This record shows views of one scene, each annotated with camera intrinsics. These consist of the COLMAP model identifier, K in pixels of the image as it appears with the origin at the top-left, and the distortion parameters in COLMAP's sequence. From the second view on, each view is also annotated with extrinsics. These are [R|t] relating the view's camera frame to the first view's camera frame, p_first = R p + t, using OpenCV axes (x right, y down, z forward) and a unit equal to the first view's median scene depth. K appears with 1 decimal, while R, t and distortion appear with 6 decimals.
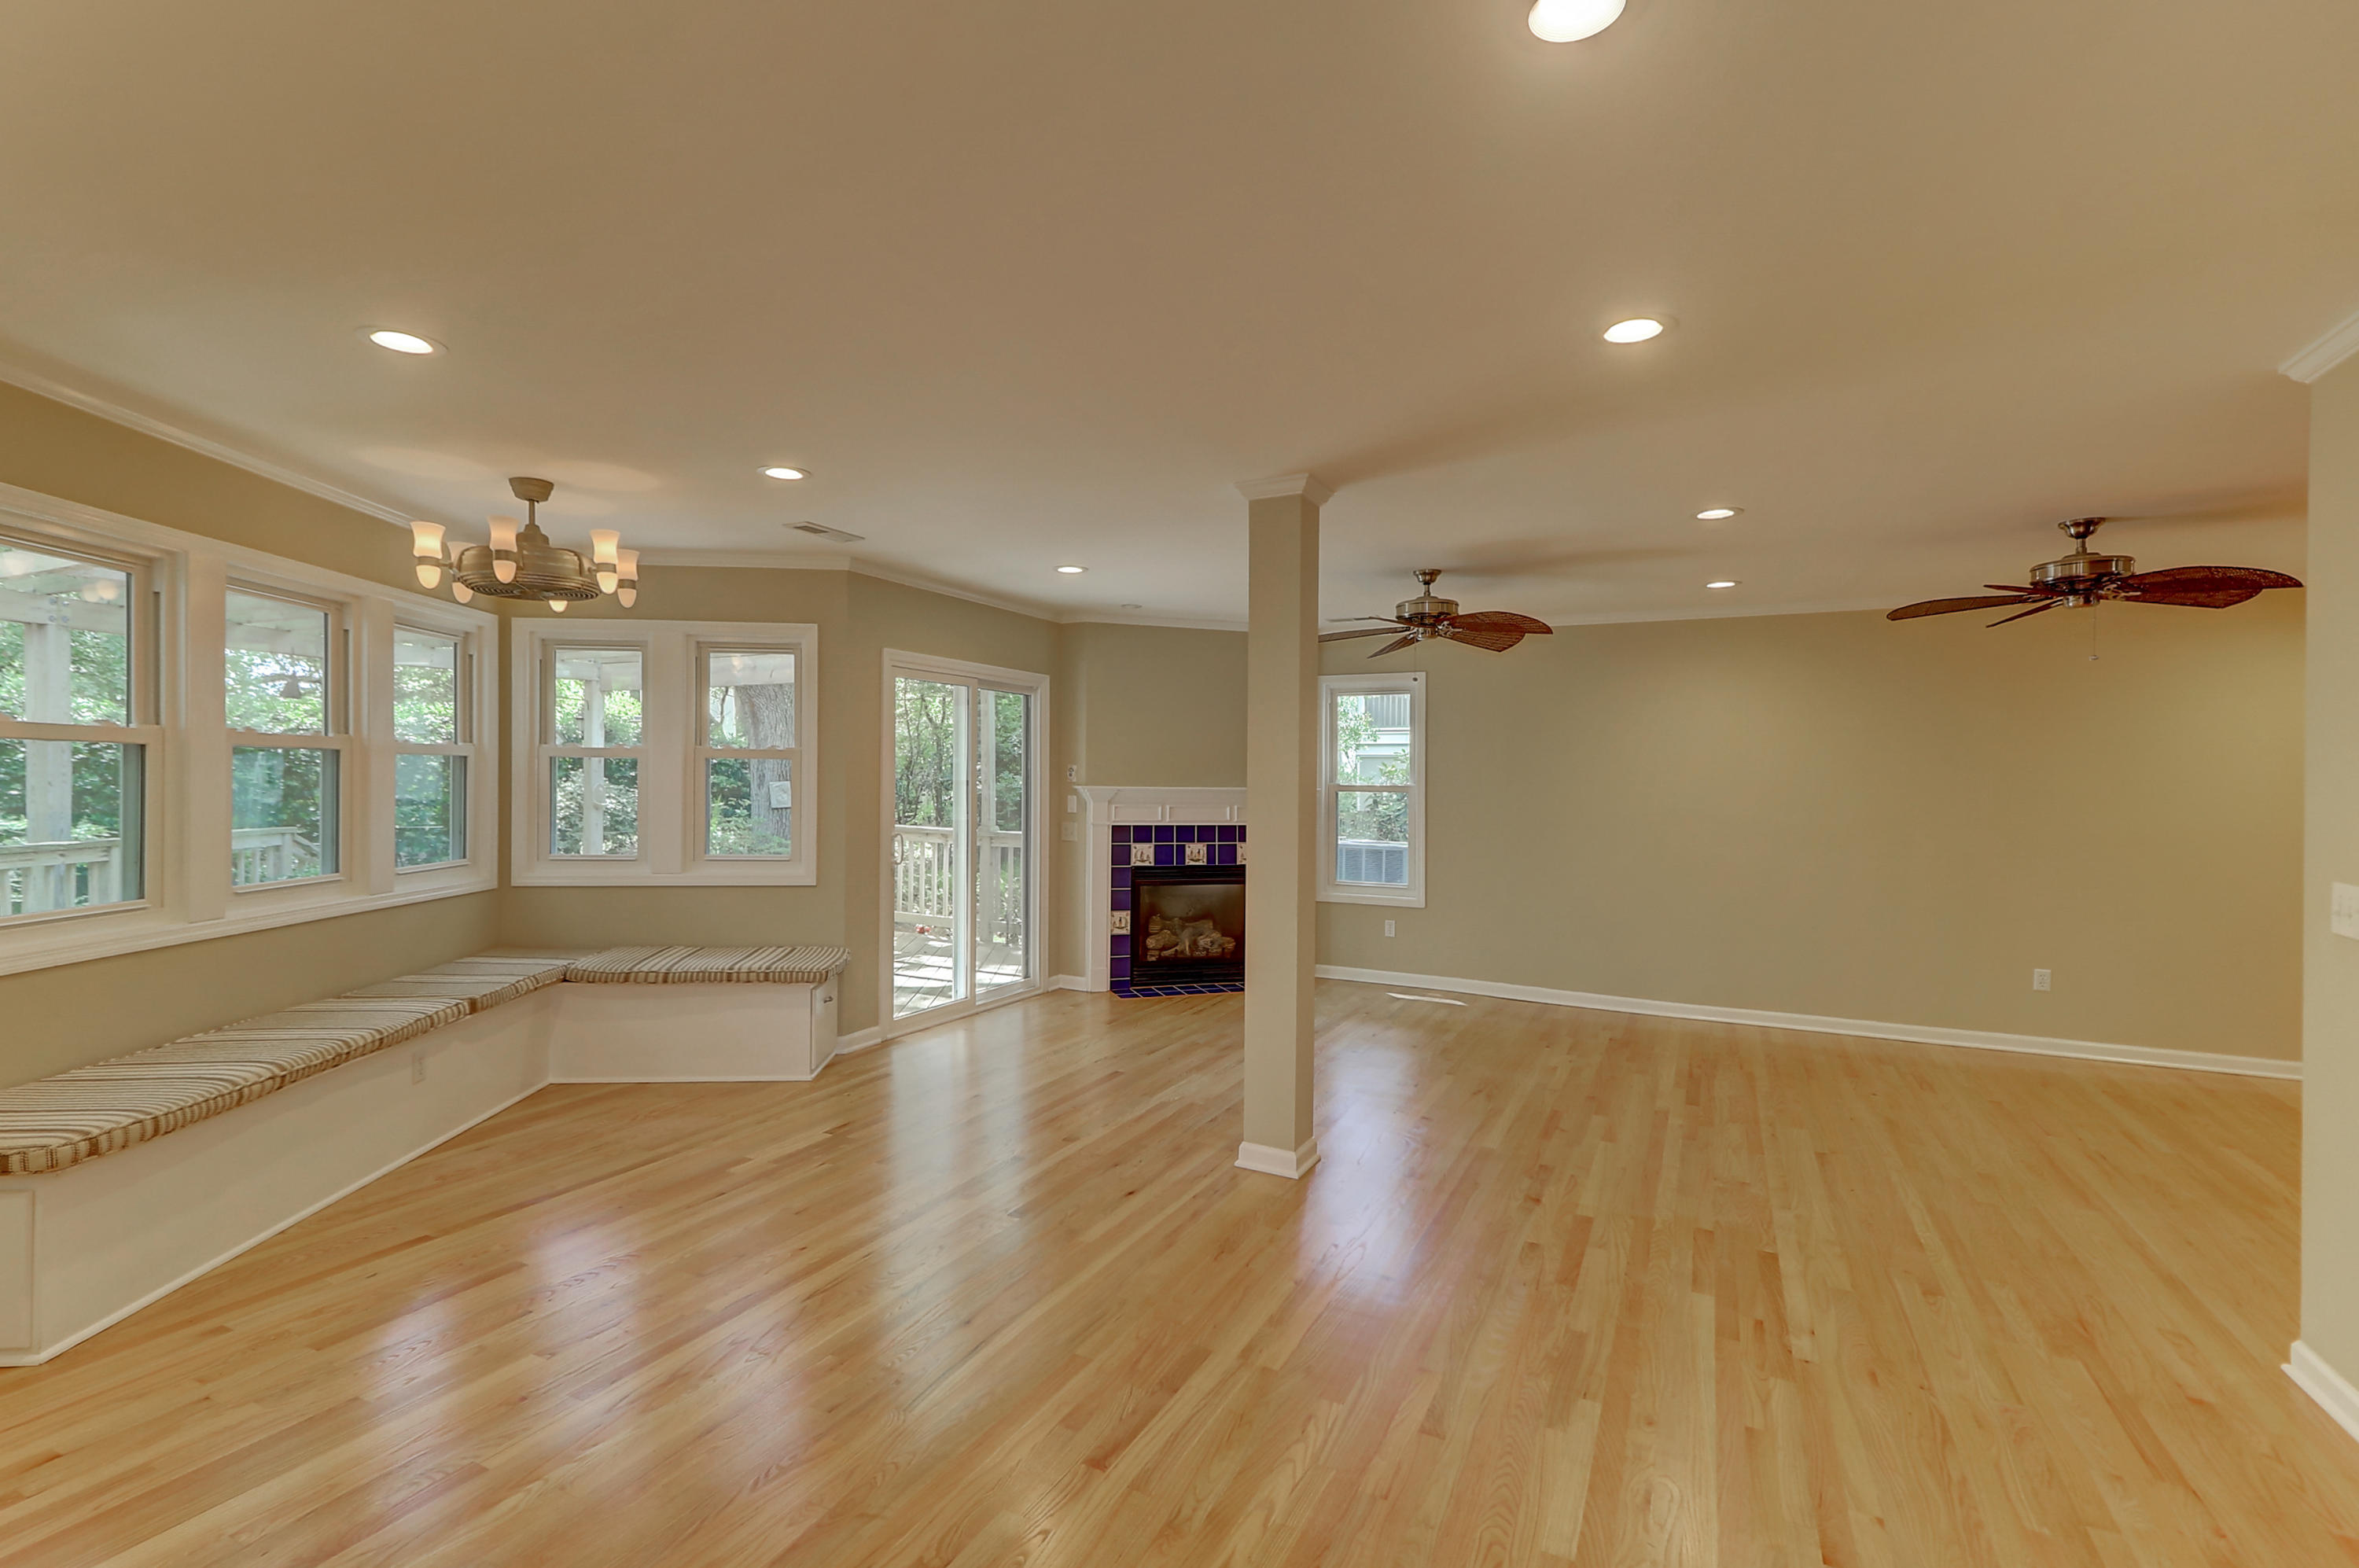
lens RADIAL K [[1070.0, 0, 1172.0], [0, 1070.0, 786.0], [0, 0, 1]] dist [0.016981, 0.000254]
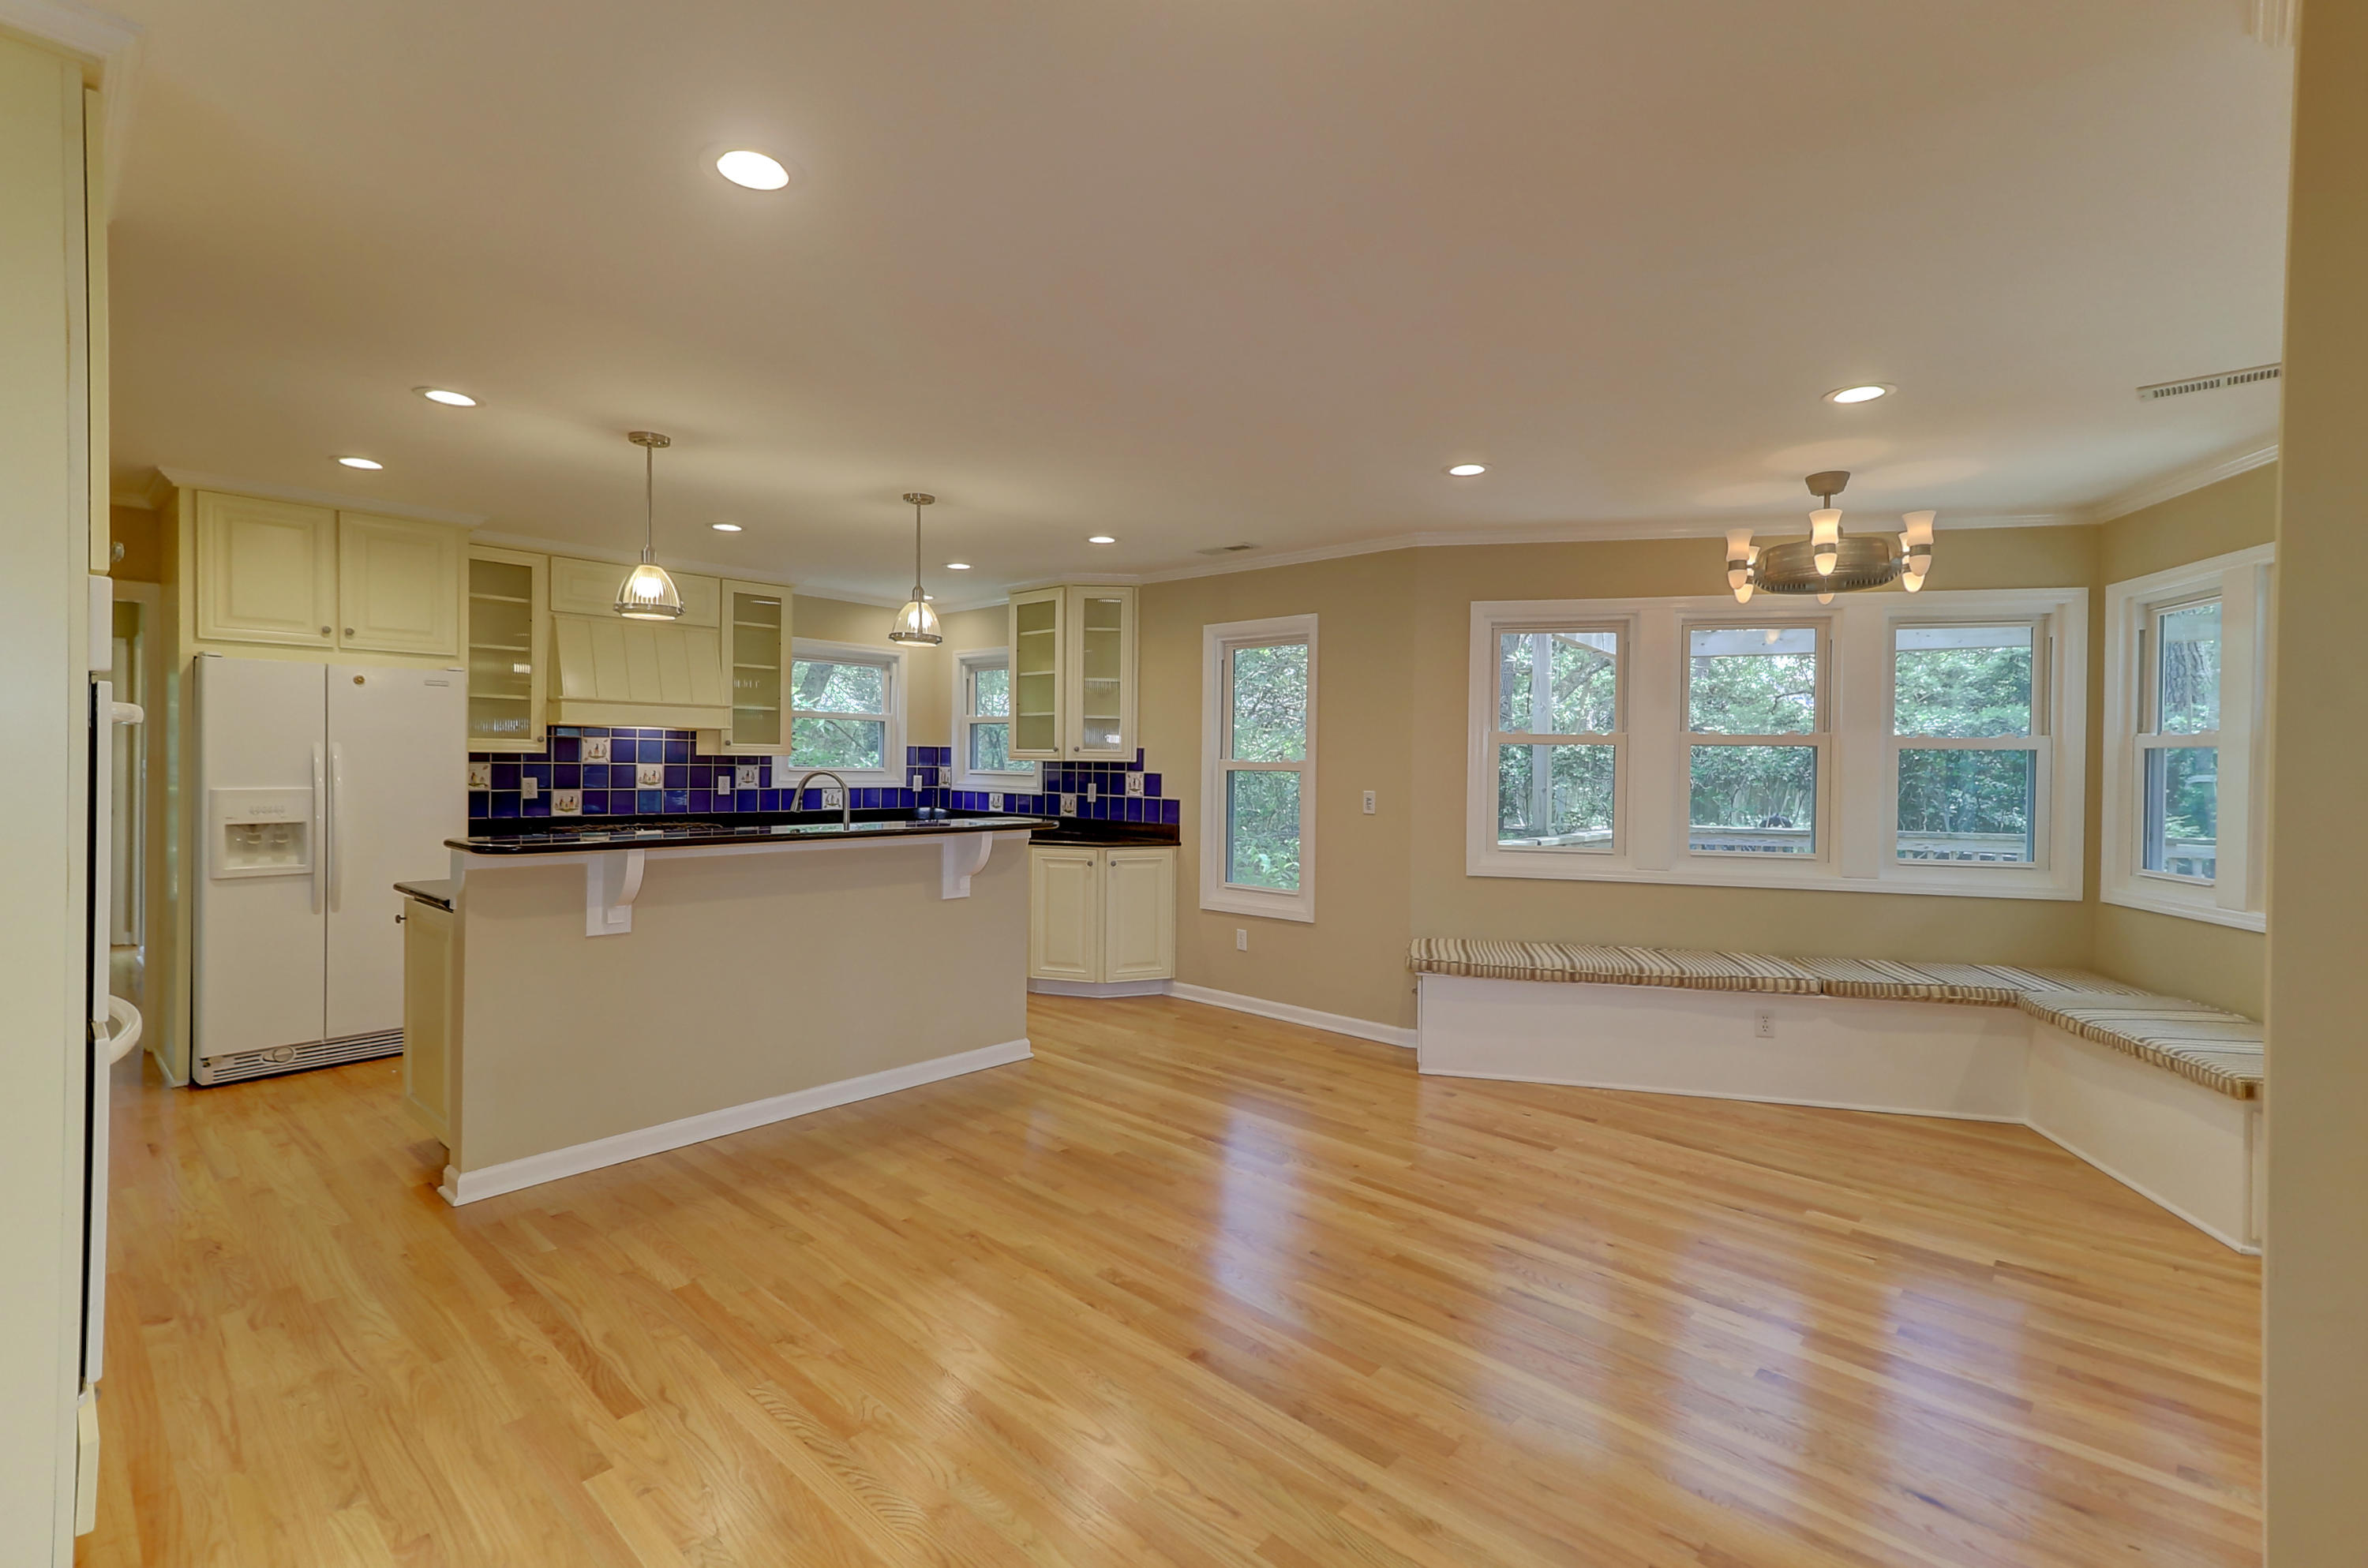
lens RADIAL K [[1070.8, 0, 1151.9], [0, 1070.8, 774.5], [0, 0, 1]] dist [0.021098, 0.000058]
pose [[-0.292253, -0.003533, -0.956335, 0.322158], [-0.025429, 0.999668, 0.004078, 0.006102], [0.956003, 0.025511, -0.292246, 0.399602]]
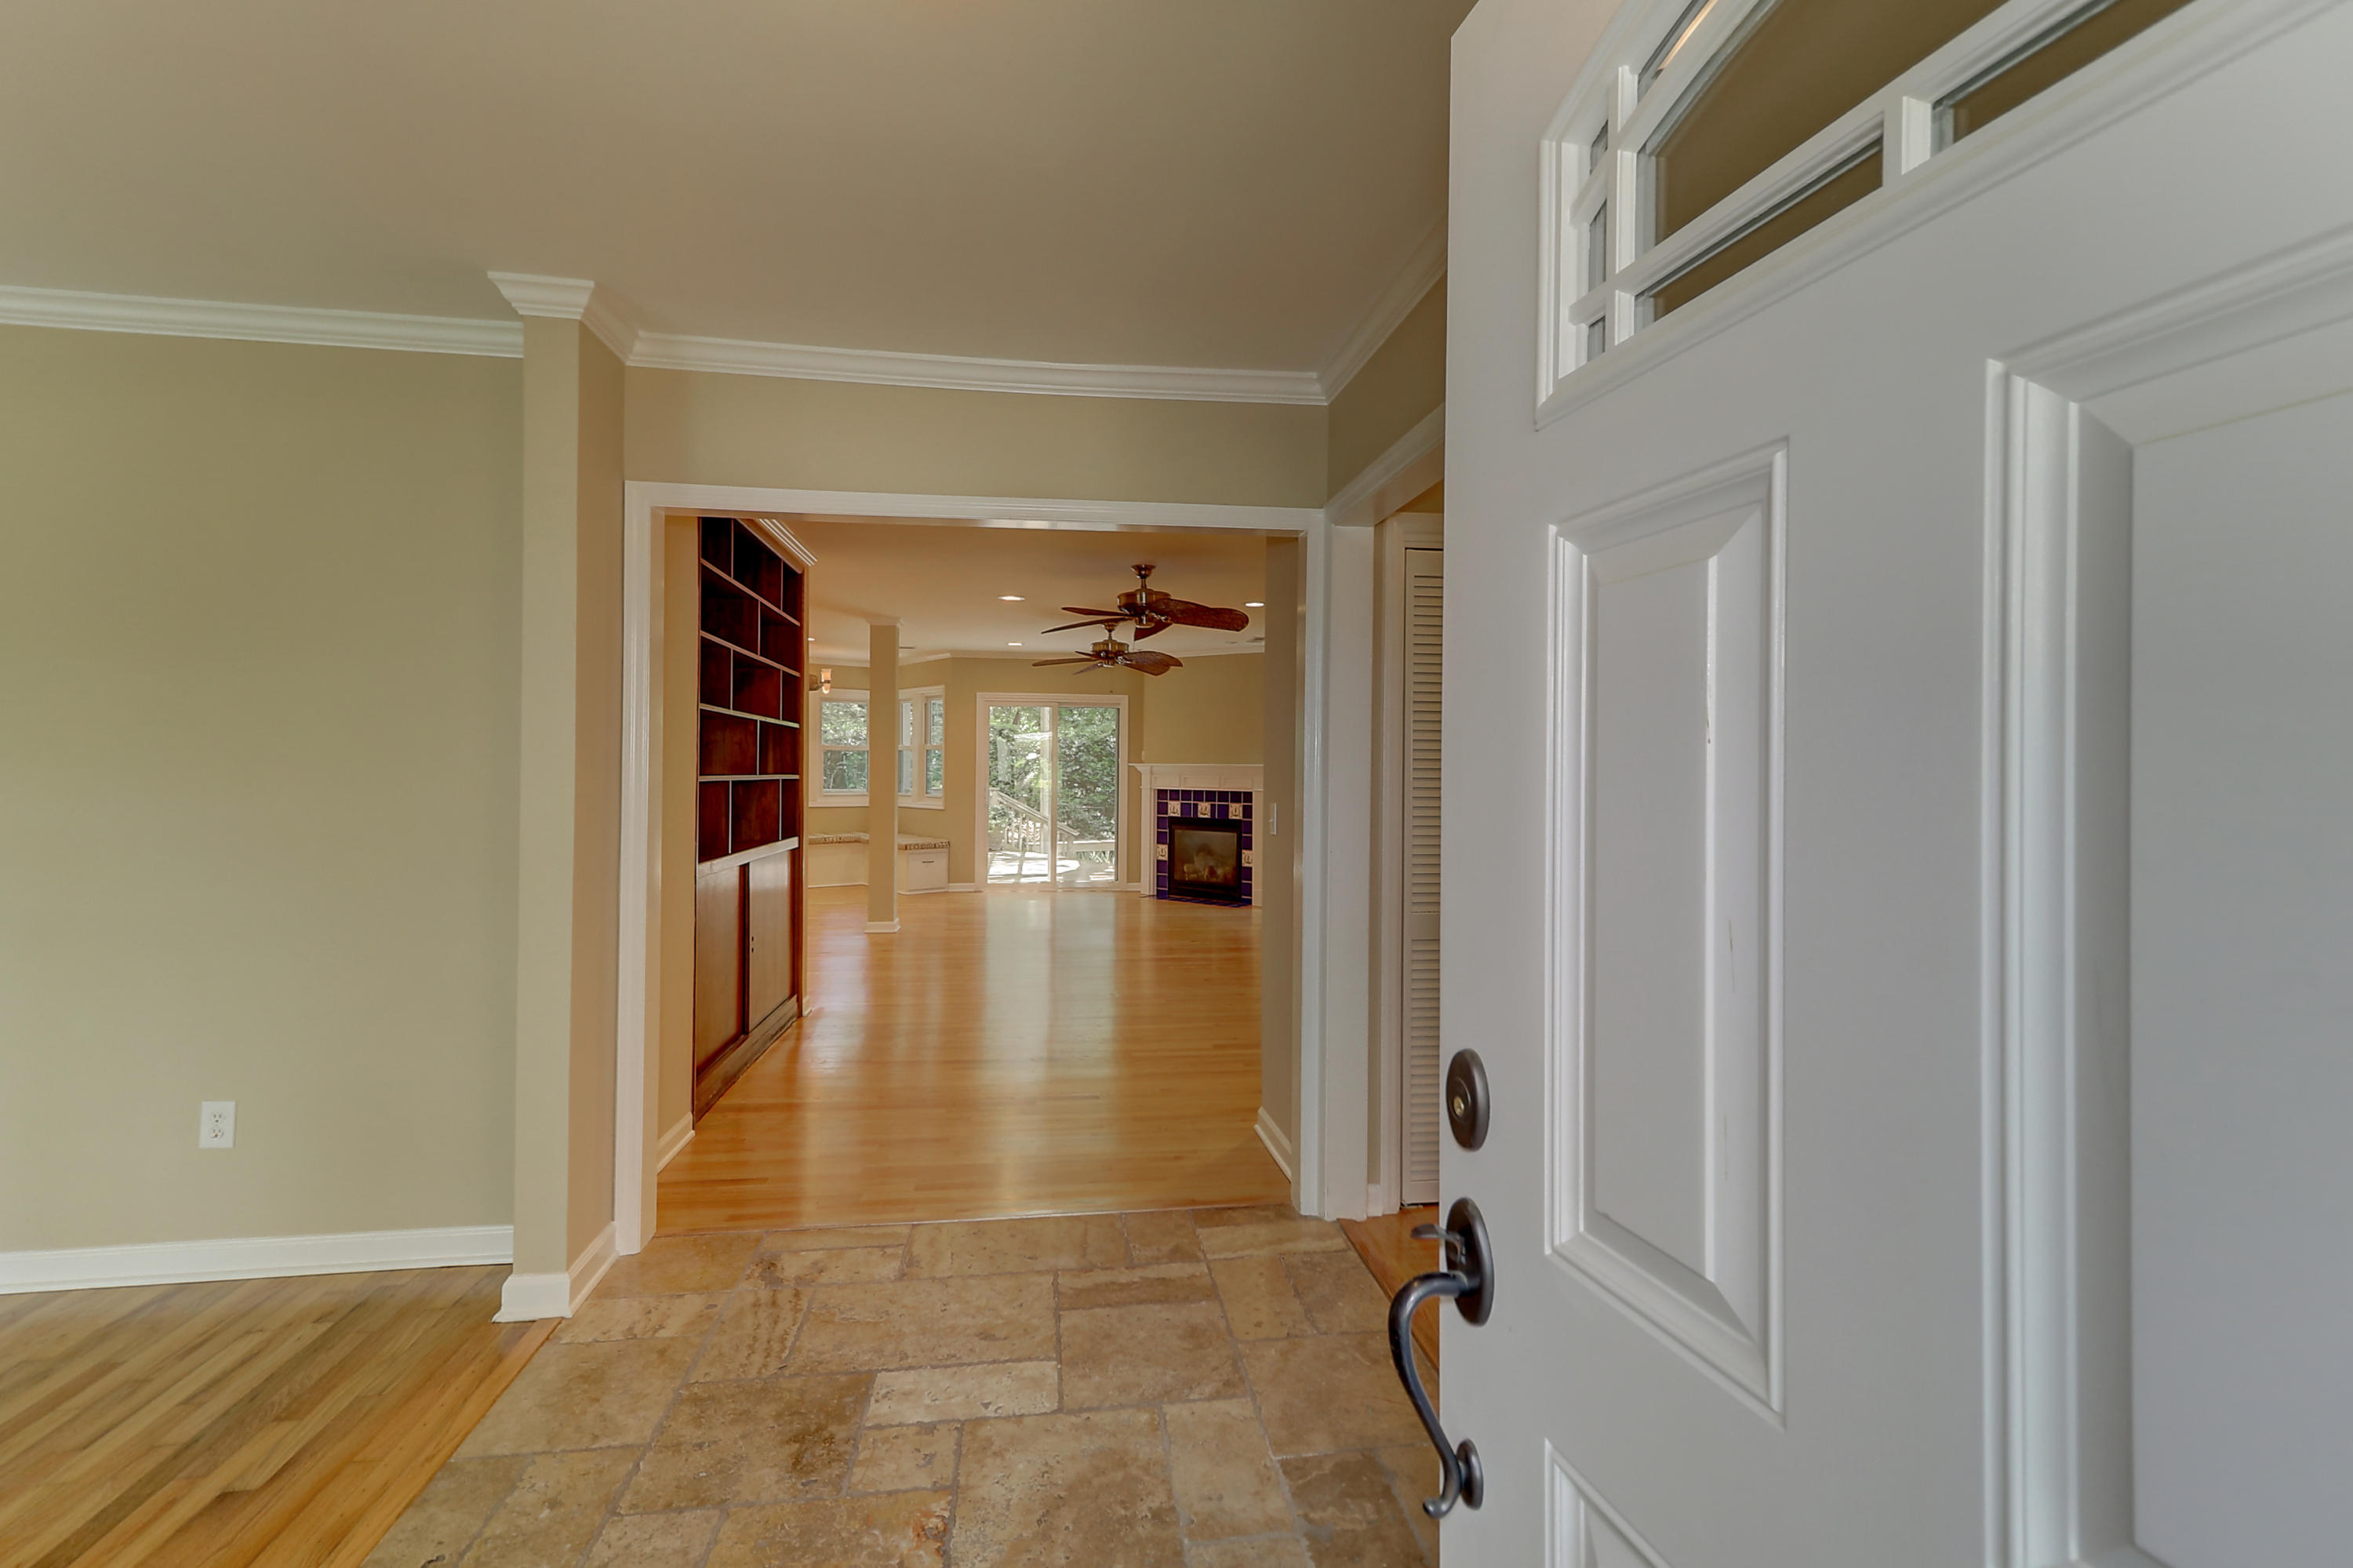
lens RADIAL K [[1076.5, 0, 1182.6], [0, 1076.5, 768.8], [0, 0, 1]] dist [0.013819, 0.000074]
pose [[0.575571, -0.004853, -0.817738, 1.257742], [-0.009815, 0.999869, -0.012842, 0.027603], [0.817693, 0.015417, 0.575448, 0.132565]]
